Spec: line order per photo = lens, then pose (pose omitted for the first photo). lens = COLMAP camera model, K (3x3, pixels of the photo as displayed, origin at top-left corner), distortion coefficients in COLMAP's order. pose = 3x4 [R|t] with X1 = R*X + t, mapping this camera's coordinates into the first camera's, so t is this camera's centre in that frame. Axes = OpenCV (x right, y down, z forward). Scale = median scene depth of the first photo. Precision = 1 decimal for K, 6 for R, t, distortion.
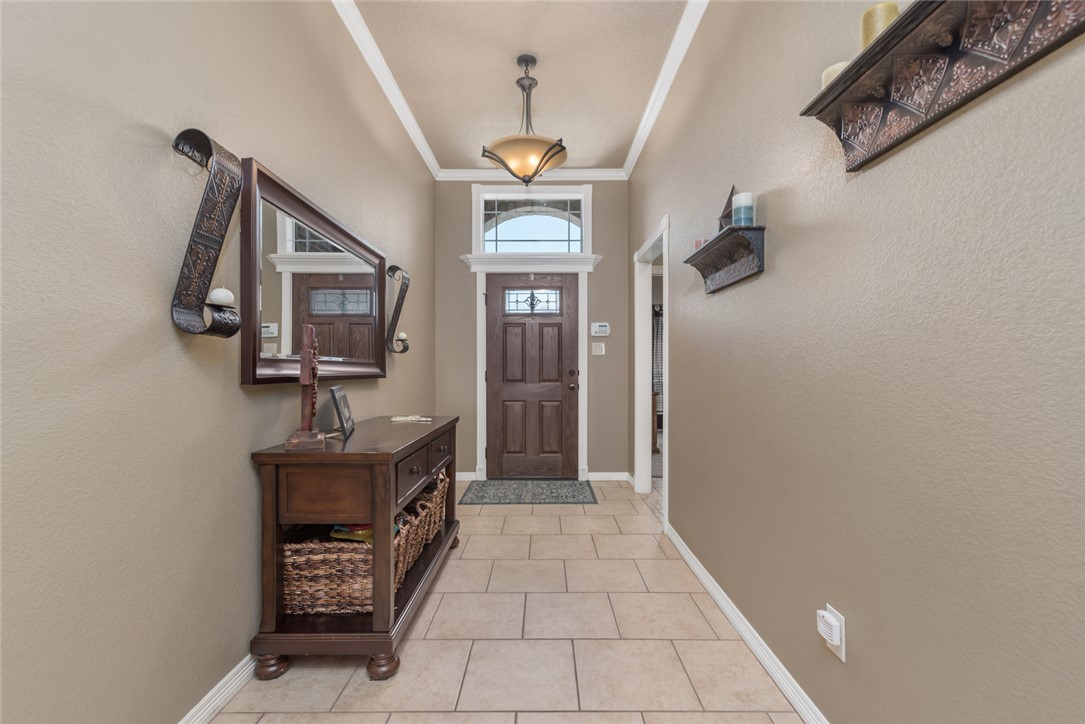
lens RADIAL K [[467.2, 0, 542.5], [0, 467.2, 362.6], [0, 0, 1]] dist [0.001359, 0.000137]
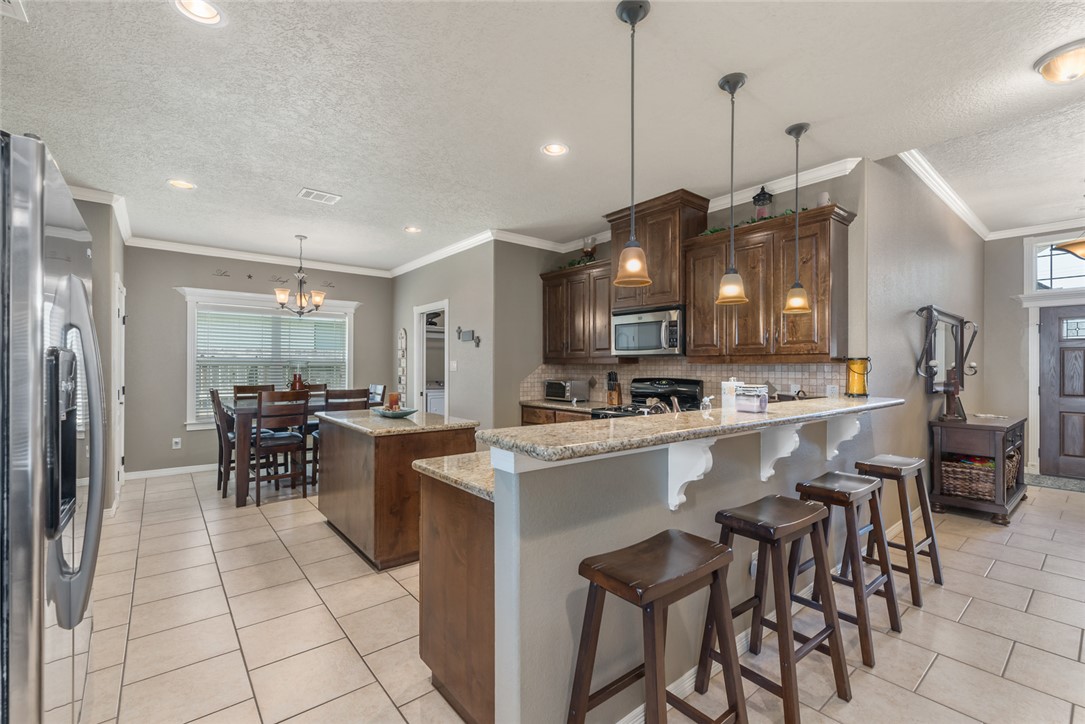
lens RADIAL K [[467.2, 0, 543.4], [0, 467.2, 367.1], [0, 0, 1]] dist [0.001359, 0.000137]
pose [[0.638649, -0.000221, -0.769498, -0.013131], [0.000985, 0.999999, 0.000529, -0.076146], [0.769497, -0.001096, 0.638649, -1.729746]]
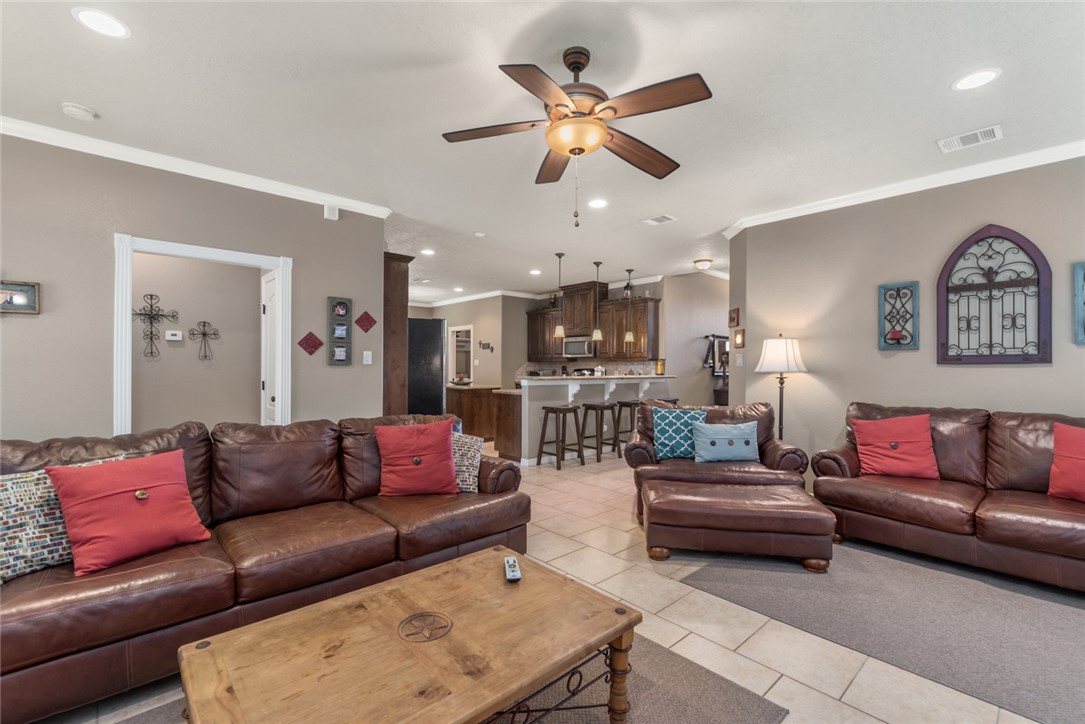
lens RADIAL K [[467.2, 0, 547.2], [0, 467.2, 360.2], [0, 0, 1]] dist [0.001359, 0.000137]
pose [[0.684246, -0.009252, -0.729192, 1.515800], [-0.002031, 0.999891, -0.014592, -0.040045], [0.729248, 0.011465, 0.684153, -3.114236]]
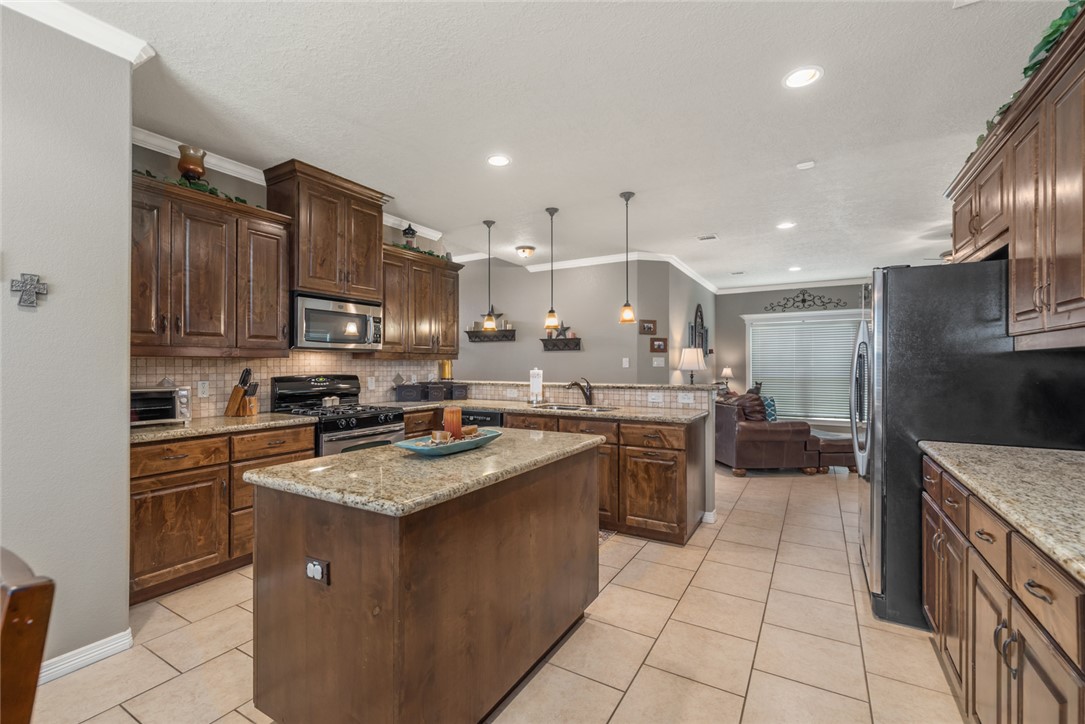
lens RADIAL K [[467.2, 0, 542.9], [0, 467.2, 366.0], [0, 0, 1]] dist [0.001359, 0.000137]
pose [[0.503648, -0.006978, 0.863881, -2.388404], [0.003373, 0.999976, 0.006111, -0.068952], [-0.863902, -0.000164, 0.503660, -1.692791]]
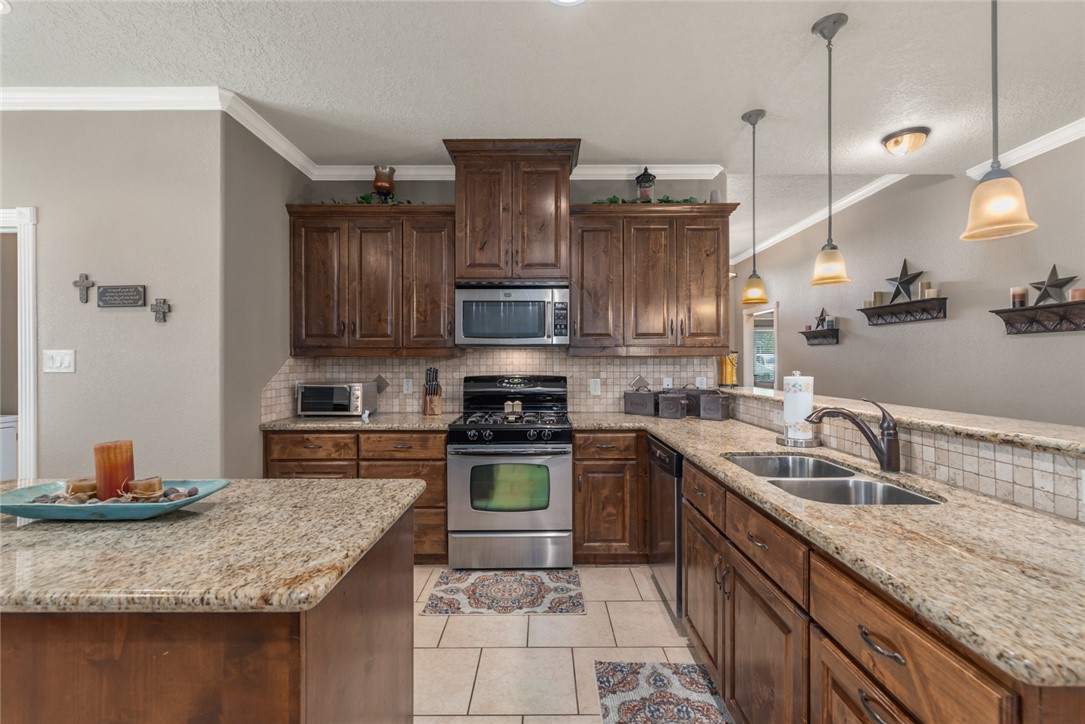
lens RADIAL K [[467.2, 0, 545.6], [0, 467.2, 365.3], [0, 0, 1]] dist [0.001359, 0.000137]
pose [[0.999954, -0.006185, 0.007283, -1.155904], [0.006119, 0.999941, 0.008972, -0.073976], [-0.007338, -0.008927, 0.999933, -1.624550]]
